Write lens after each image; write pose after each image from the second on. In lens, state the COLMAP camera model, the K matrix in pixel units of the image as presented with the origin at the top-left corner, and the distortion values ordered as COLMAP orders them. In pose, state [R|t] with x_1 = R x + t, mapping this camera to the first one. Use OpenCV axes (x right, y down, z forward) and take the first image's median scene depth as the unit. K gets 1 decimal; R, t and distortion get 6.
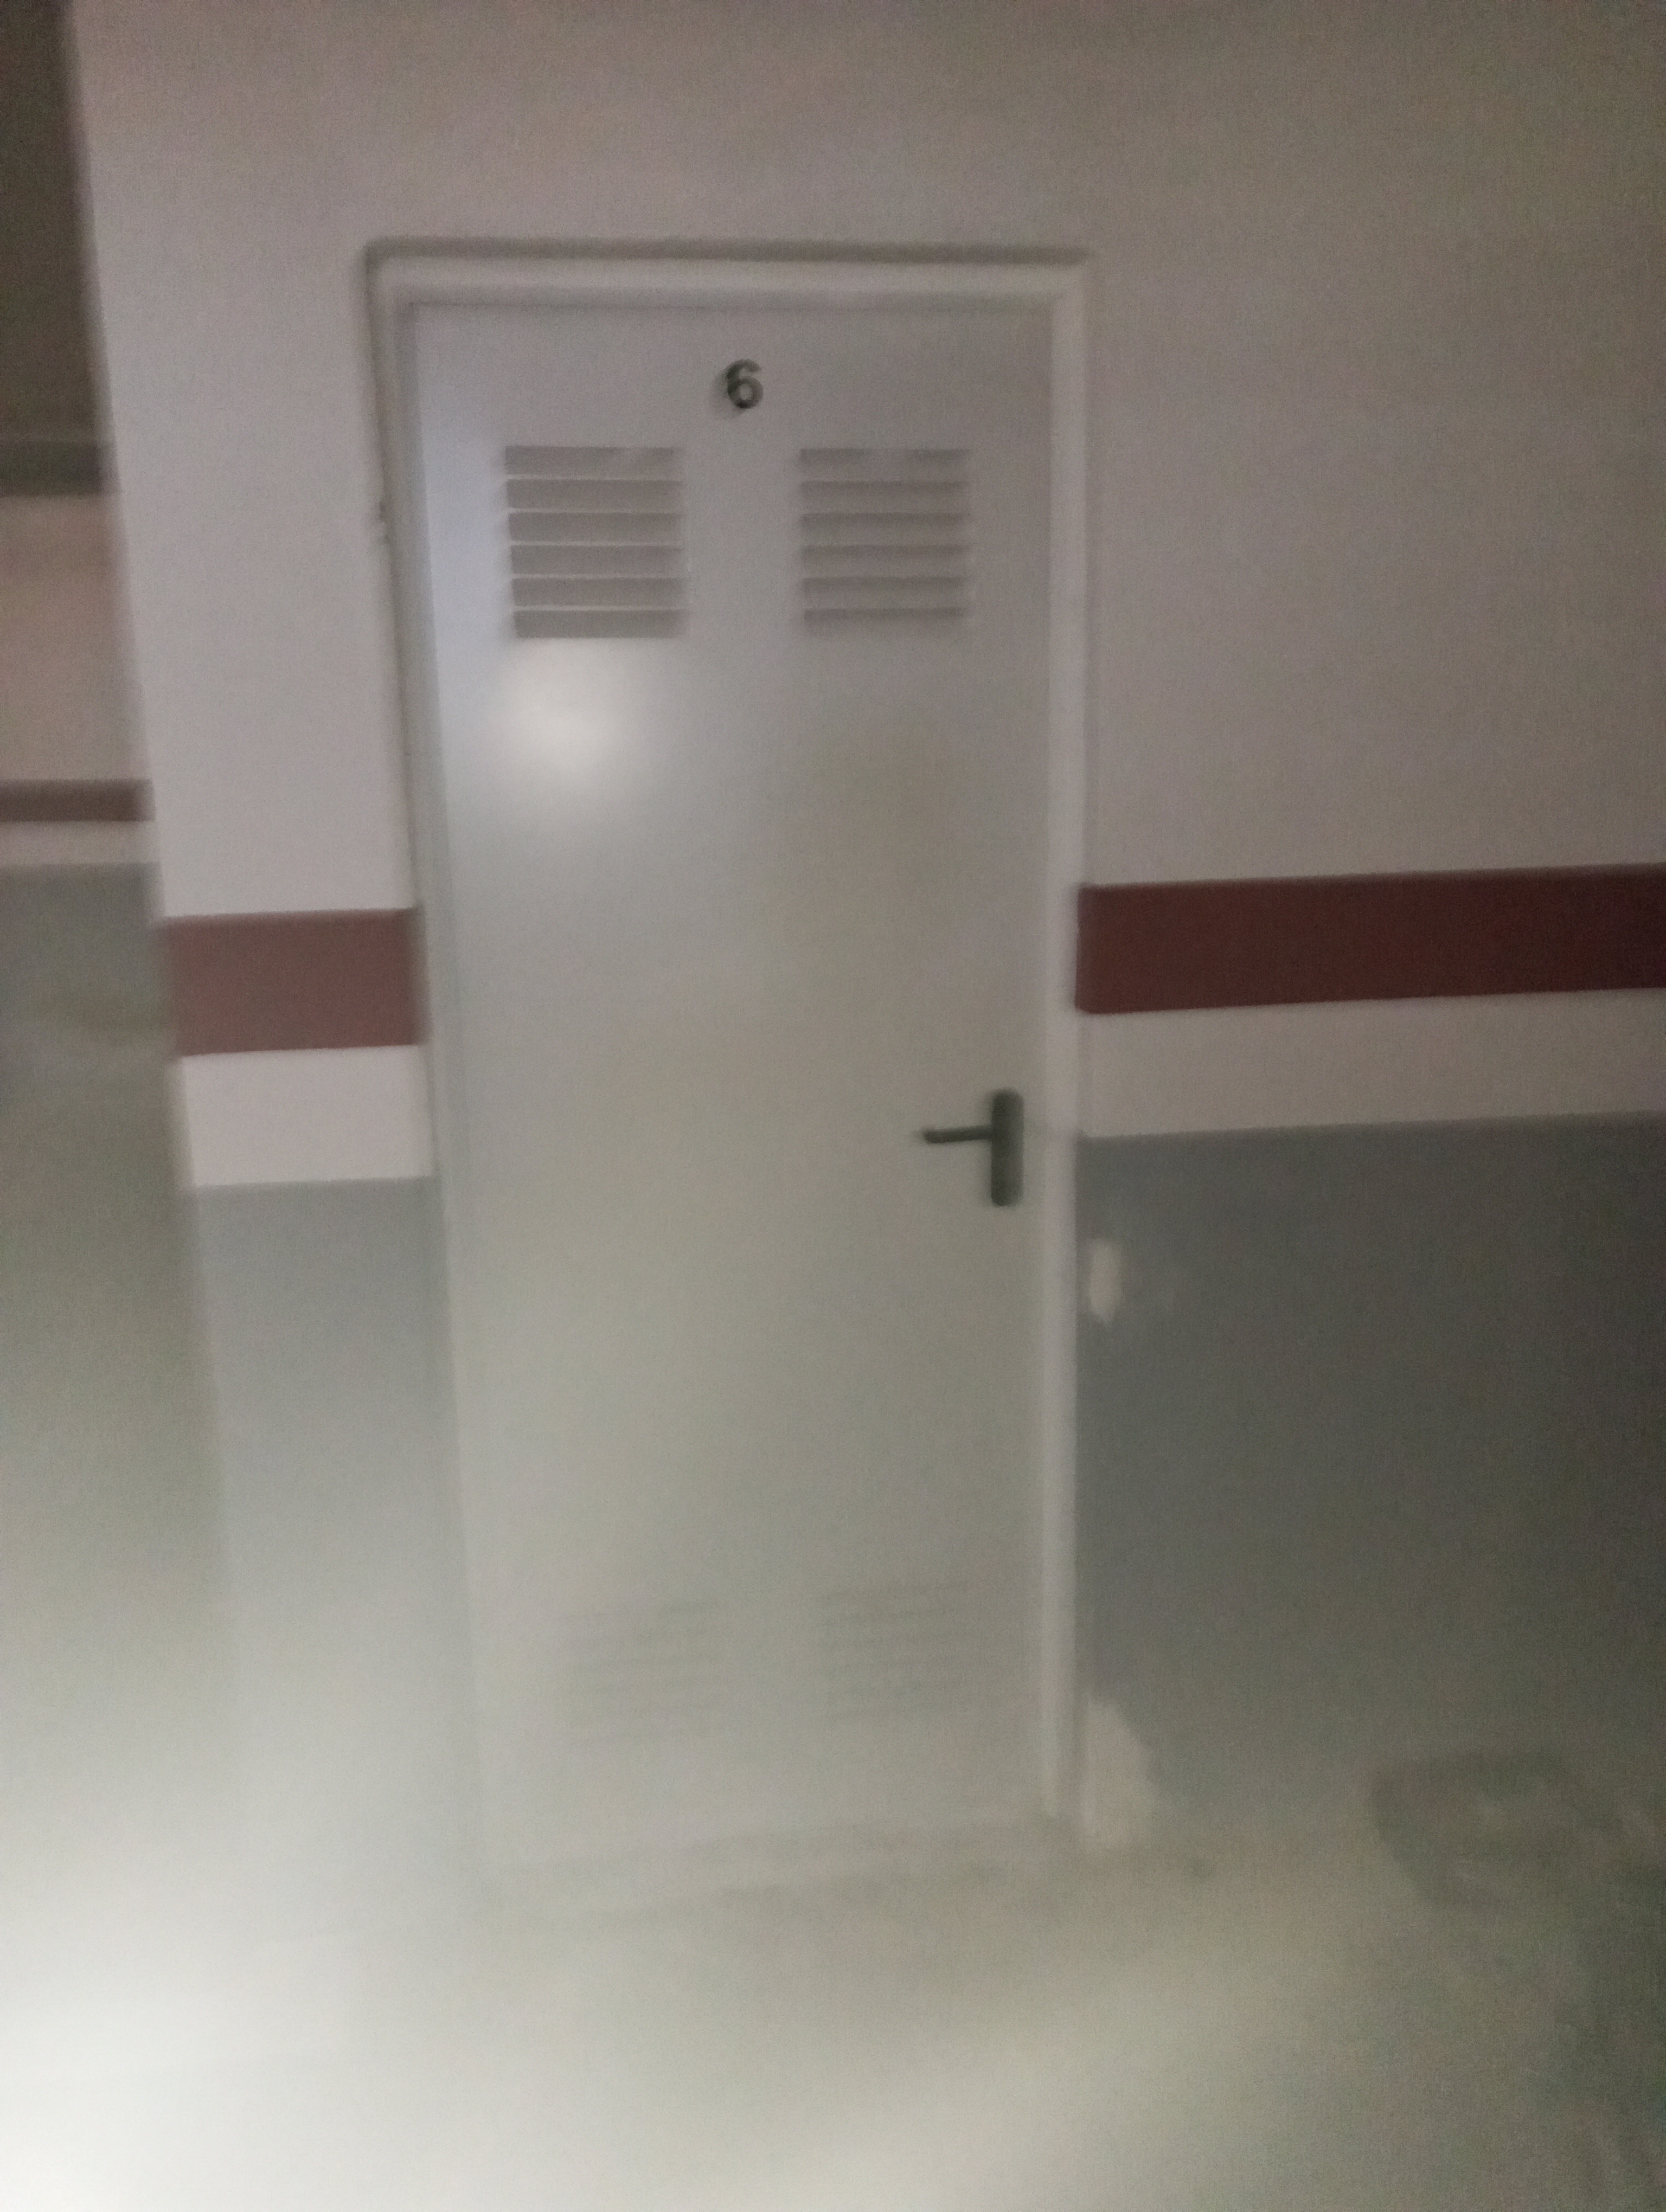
lens RADIAL K [[1794.0, 0, 831.7], [0, 1794.0, 1095.9], [0, 0, 1]] dist [0.082680, -0.072543]
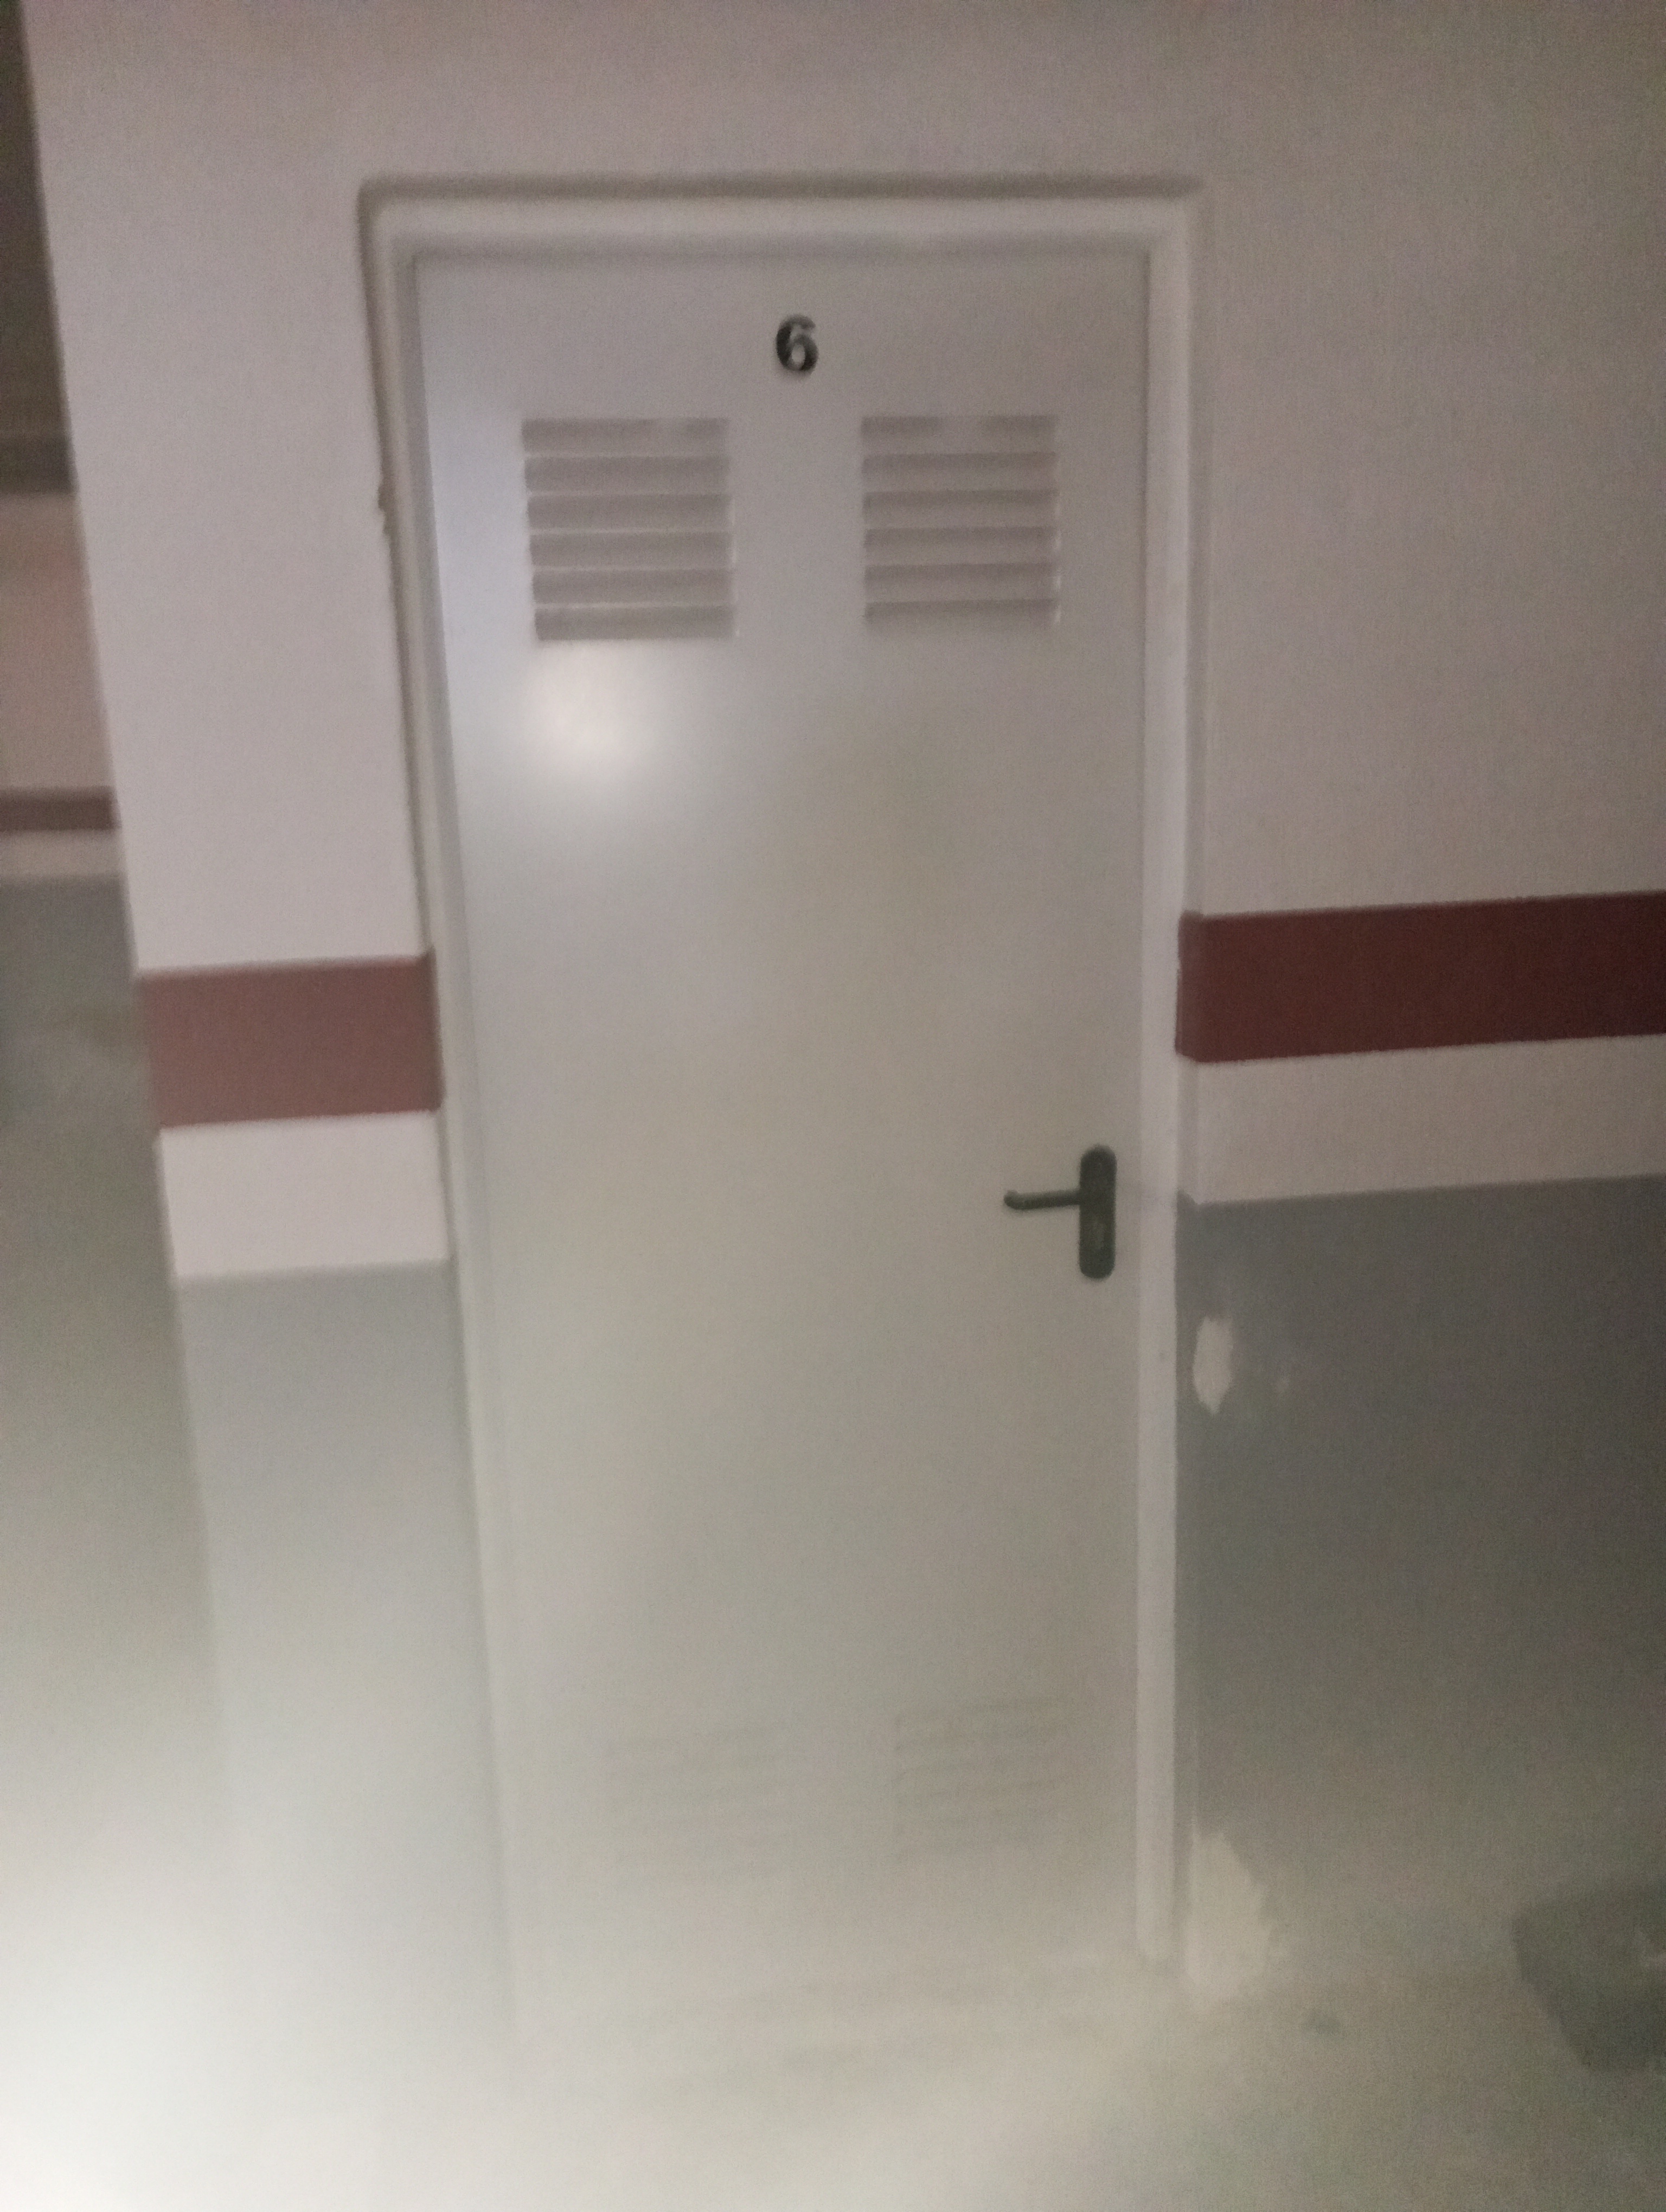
lens RADIAL K [[1794.0, 0, 831.7], [0, 1794.0, 1095.9], [0, 0, 1]] dist [0.082680, -0.072543]
pose [[0.999820, -0.016501, 0.009418, -0.045003], [0.016478, 0.999861, 0.002501, -0.035408], [-0.009457, -0.002345, 0.999953, 0.131033]]
